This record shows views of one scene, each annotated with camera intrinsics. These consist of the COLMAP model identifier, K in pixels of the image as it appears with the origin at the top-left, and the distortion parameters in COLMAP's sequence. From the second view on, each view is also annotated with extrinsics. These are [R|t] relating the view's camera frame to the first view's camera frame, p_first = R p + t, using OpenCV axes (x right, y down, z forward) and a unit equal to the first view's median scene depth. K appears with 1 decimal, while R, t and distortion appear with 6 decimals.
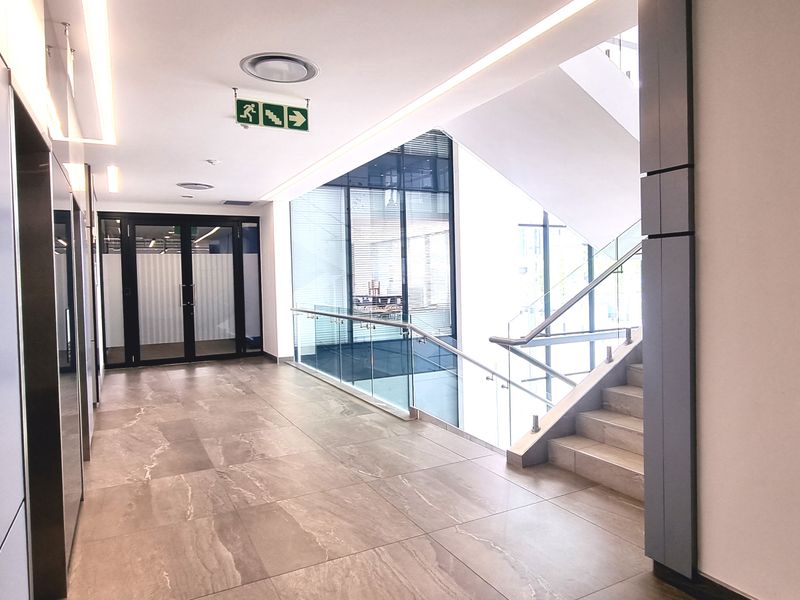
lens RADIAL K [[542.0, 0, 417.6], [0, 542.0, 289.6], [0, 0, 1]] dist [-0.000240, -0.002198]
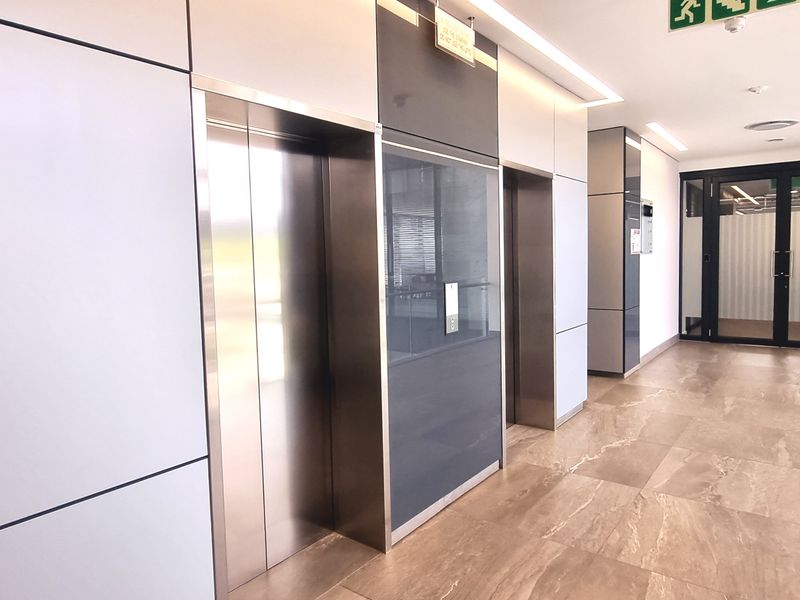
lens RADIAL K [[542.0, 0, 402.2], [0, 542.0, 299.0], [0, 0, 1]] dist [-0.000240, -0.002198]
pose [[0.421333, 0.089656, -0.902463, 0.170212], [-0.008836, 0.995460, 0.094770, -0.022436], [0.906863, -0.031956, 0.420213, 0.341770]]
